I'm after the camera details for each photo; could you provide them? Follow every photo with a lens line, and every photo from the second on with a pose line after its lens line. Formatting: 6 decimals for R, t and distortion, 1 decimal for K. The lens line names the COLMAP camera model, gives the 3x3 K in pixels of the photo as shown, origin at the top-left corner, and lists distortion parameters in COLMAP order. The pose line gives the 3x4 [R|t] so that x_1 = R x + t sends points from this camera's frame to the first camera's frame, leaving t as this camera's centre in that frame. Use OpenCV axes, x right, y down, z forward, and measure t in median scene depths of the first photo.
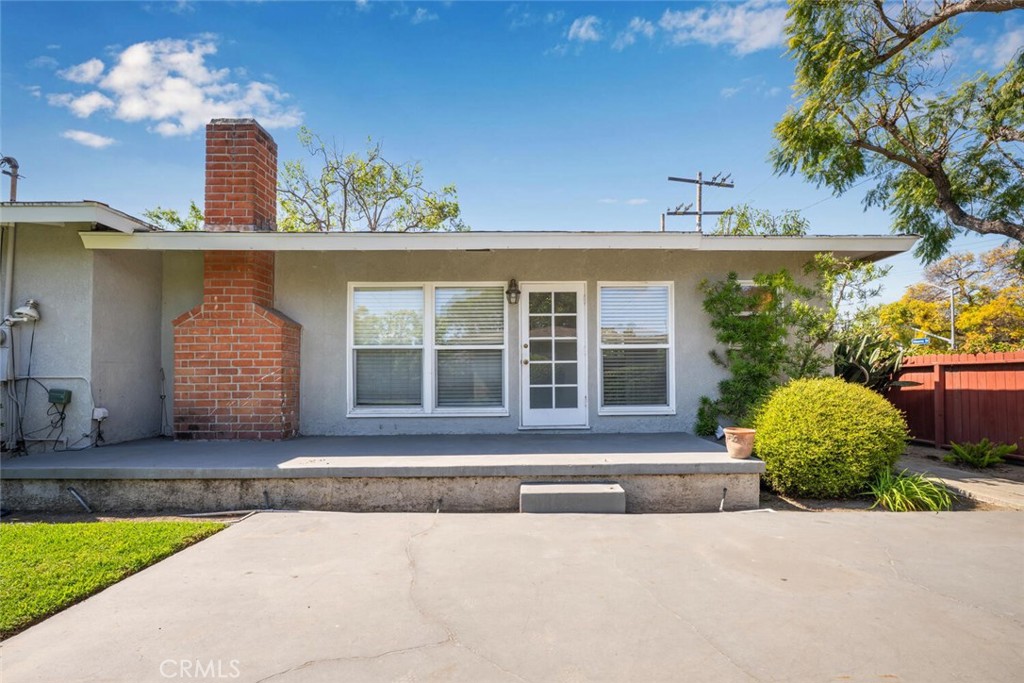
lens RADIAL K [[454.1, 0, 525.9], [0, 454.1, 375.2], [0, 0, 1]] dist [-0.006059, -0.000090]
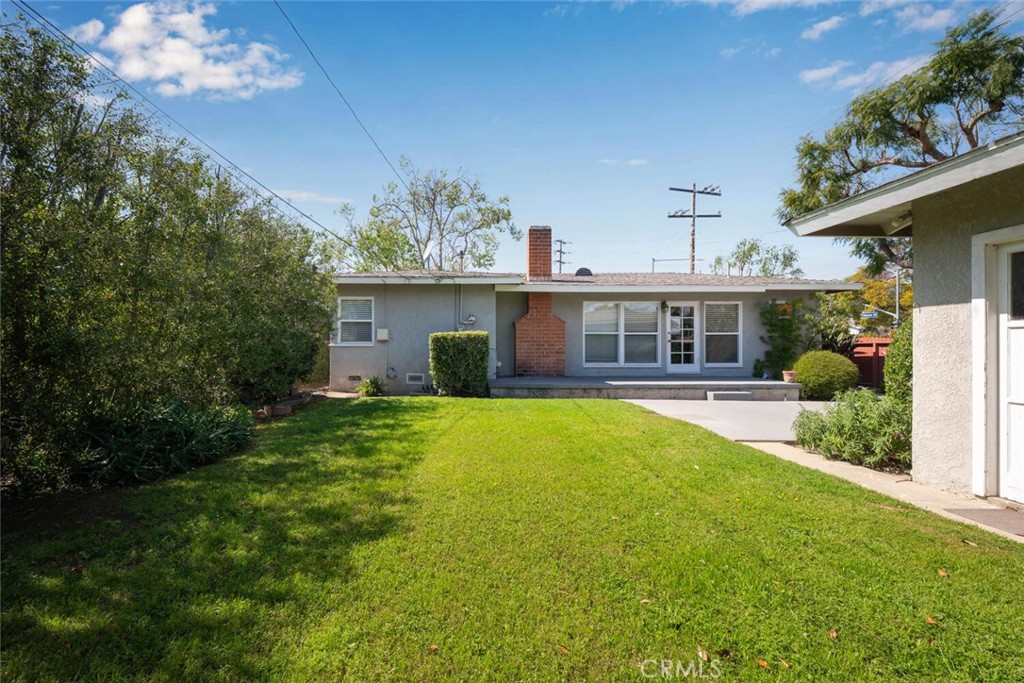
lens RADIAL K [[455.8, 0, 467.0], [0, 455.8, 344.0], [0, 0, 1]] dist [-0.000162, 0.000084]
pose [[0.999956, 0.006868, -0.006417, -0.893424], [-0.006813, 0.999941, 0.008517, -0.026968], [0.006476, -0.008473, 0.999943, -1.047327]]
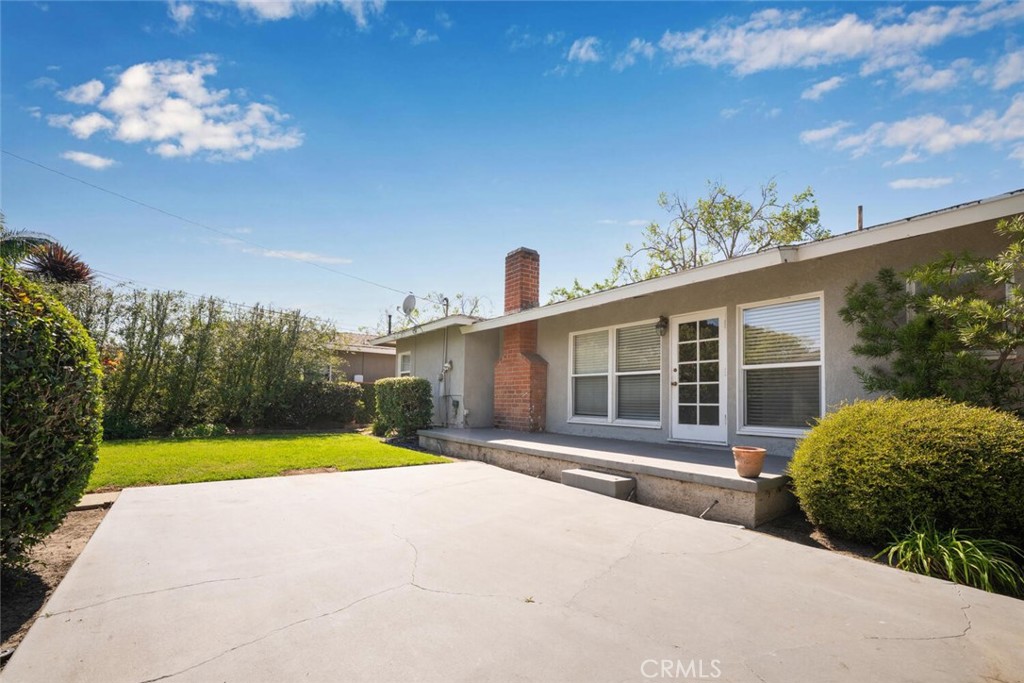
lens RADIAL K [[431.6, 0, 513.6], [0, 431.6, 393.8], [0, 0, 1]] dist [-0.000378, 0.000091]
pose [[0.585374, 0.002223, -0.810760, 0.661809], [-0.005257, 0.999986, -0.001054, 0.000450], [0.810746, 0.004879, 0.585378, 0.006676]]
